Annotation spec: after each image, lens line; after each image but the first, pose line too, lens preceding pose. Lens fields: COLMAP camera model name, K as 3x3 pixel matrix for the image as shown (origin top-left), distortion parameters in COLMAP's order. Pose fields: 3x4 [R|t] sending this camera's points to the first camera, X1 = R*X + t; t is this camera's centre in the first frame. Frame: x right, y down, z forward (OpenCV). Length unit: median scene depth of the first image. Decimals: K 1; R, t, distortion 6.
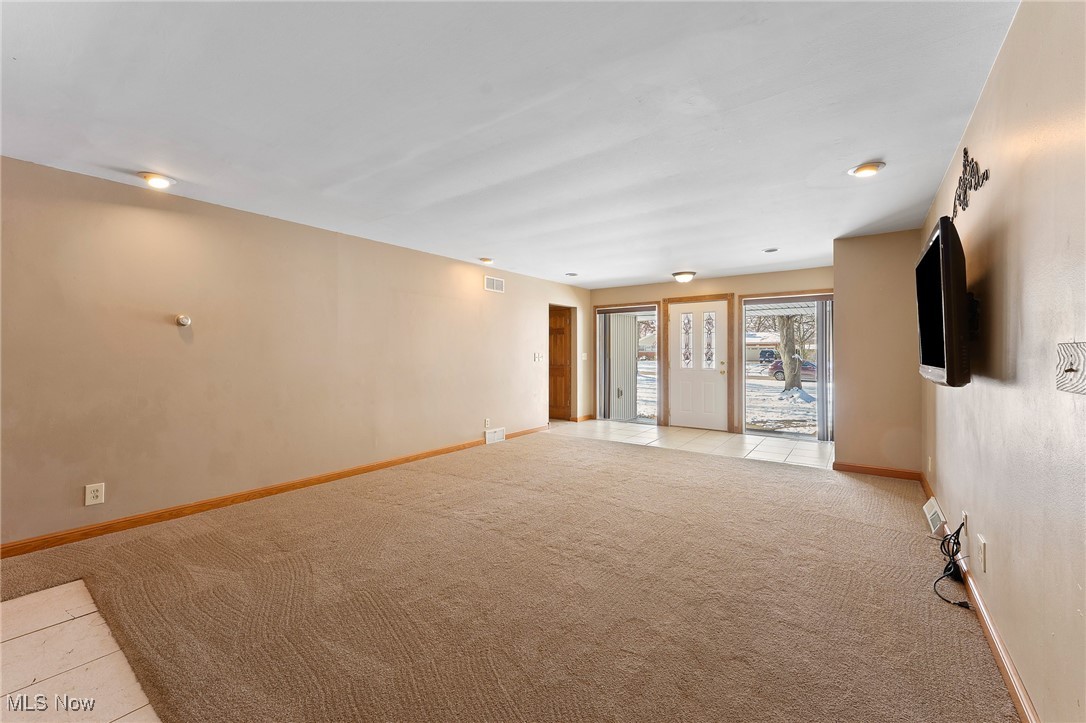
lens RADIAL K [[434.8, 0, 540.9], [0, 434.8, 351.1], [0, 0, 1]] dist [-0.001432, -0.000174]
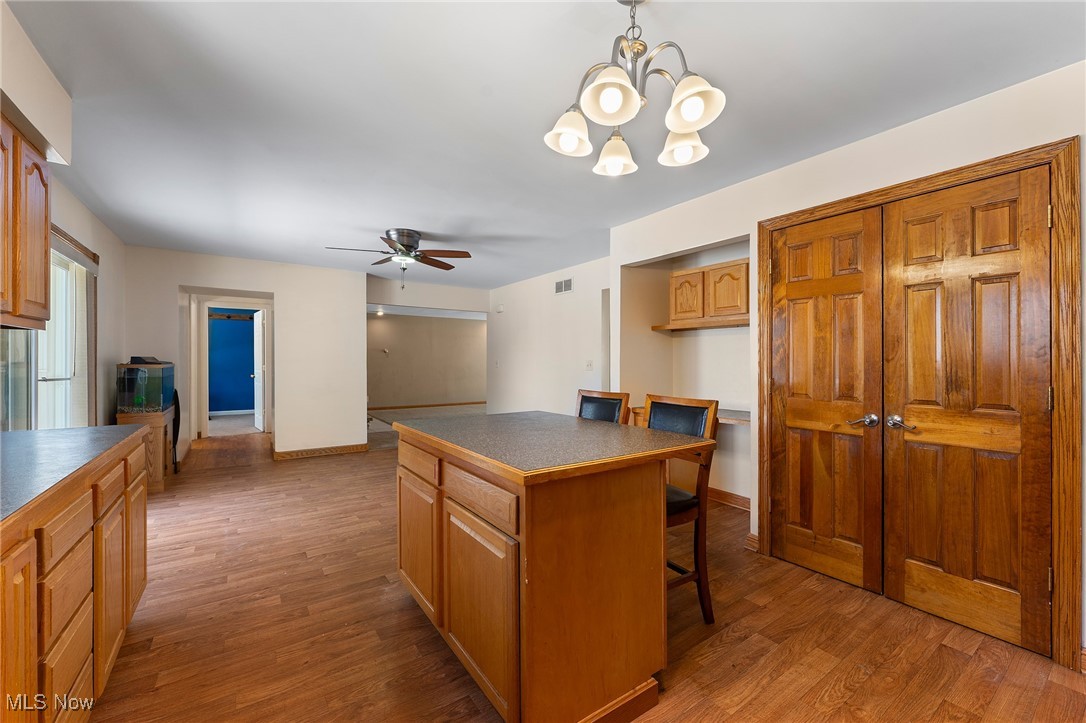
lens RADIAL K [[433.4, 0, 543.2], [0, 433.4, 364.7], [0, 0, 1]] dist [0.000350, 0.000180]
pose [[0.947283, 0.005022, -0.320360, 1.550895], [-0.001767, 0.999944, 0.010450, -0.004498], [0.320394, -0.009333, 0.947238, -1.972920]]
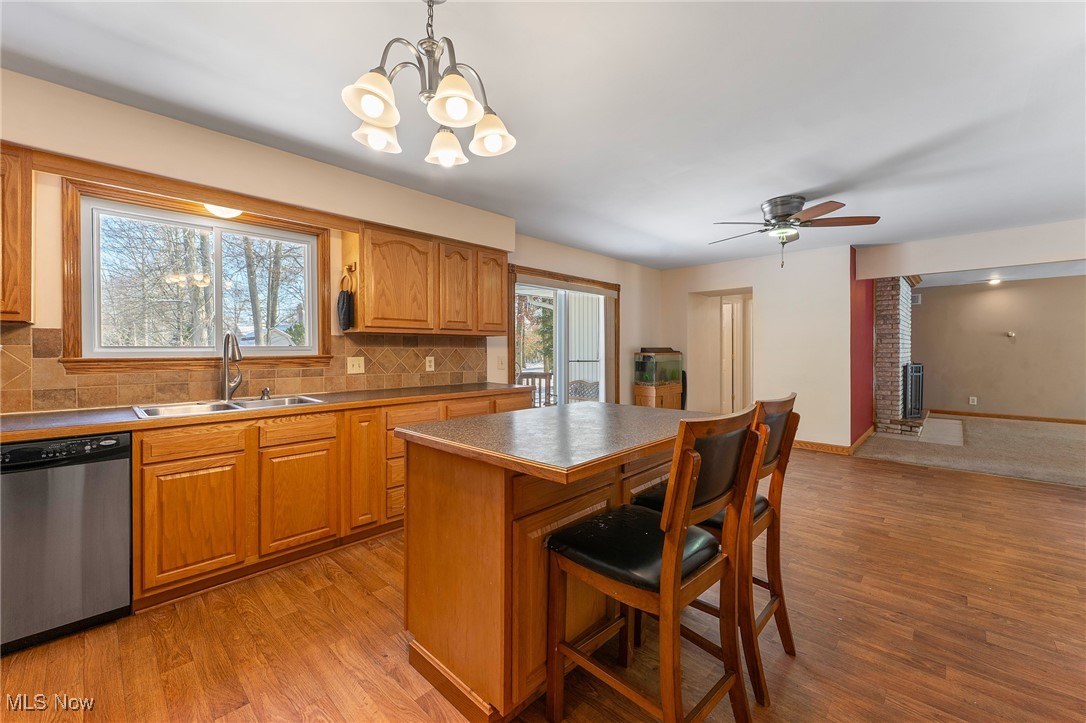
lens RADIAL K [[436.8, 0, 545.2], [0, 436.8, 353.4], [0, 0, 1]] dist [-0.001731, 0.000133]
pose [[-0.116098, 0.007394, -0.993210, 1.964979], [0.006327, 0.999958, 0.006705, -0.000706], [0.993218, -0.005506, -0.116140, -1.320275]]
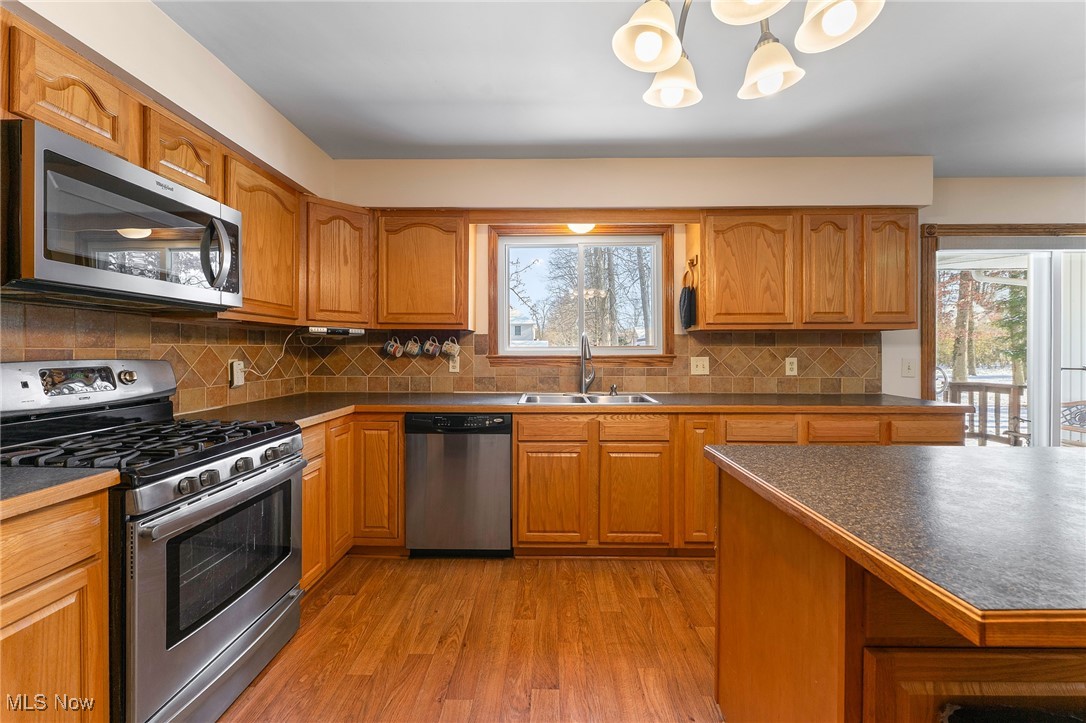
lens RADIAL K [[434.8, 0, 540.9], [0, 434.8, 351.1], [0, 0, 1]] dist [-0.001432, -0.000174]
pose [[-0.813394, 0.001457, -0.581711, 1.826141], [0.002790, 0.999995, -0.001397, -0.000730], [0.581706, -0.002759, -0.813394, -1.308017]]
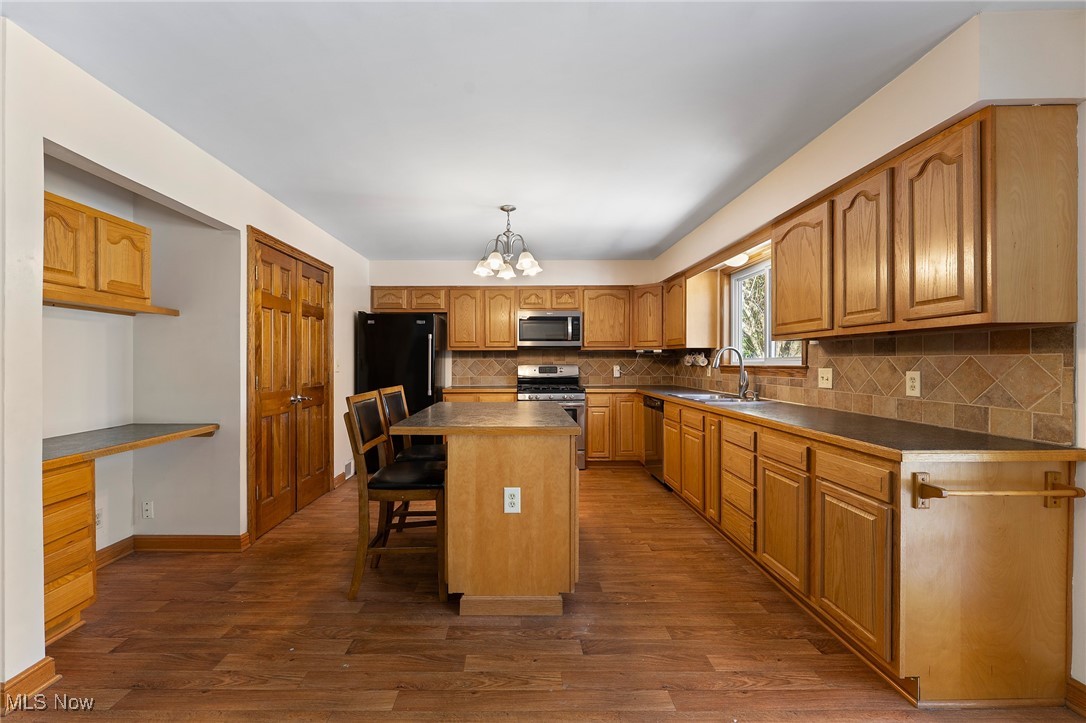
lens RADIAL K [[444.2, 0, 518.9], [0, 444.2, 369.2], [0, 0, 1]] dist [-0.000176, -0.000426]
pose [[-0.592303, -0.011845, 0.805628, 0.546573], [-0.002034, 0.999911, 0.013206, 0.003316], [-0.805713, 0.006183, -0.592275, -0.837065]]
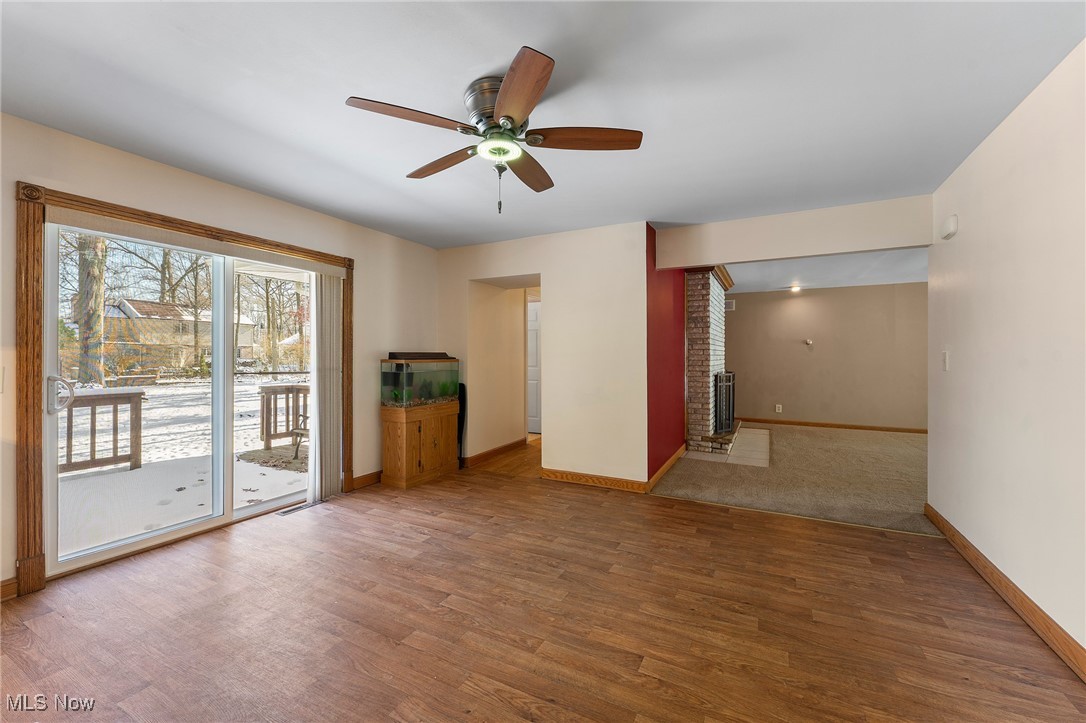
lens RADIAL K [[433.7, 0, 546.2], [0, 433.7, 353.1], [0, 0, 1]] dist [-0.001071, -0.000116]
pose [[0.162361, -0.006979, -0.986707, 1.378232], [0.001570, 0.999976, -0.006814, 0.001702], [0.986730, -0.000443, 0.162368, -0.848732]]
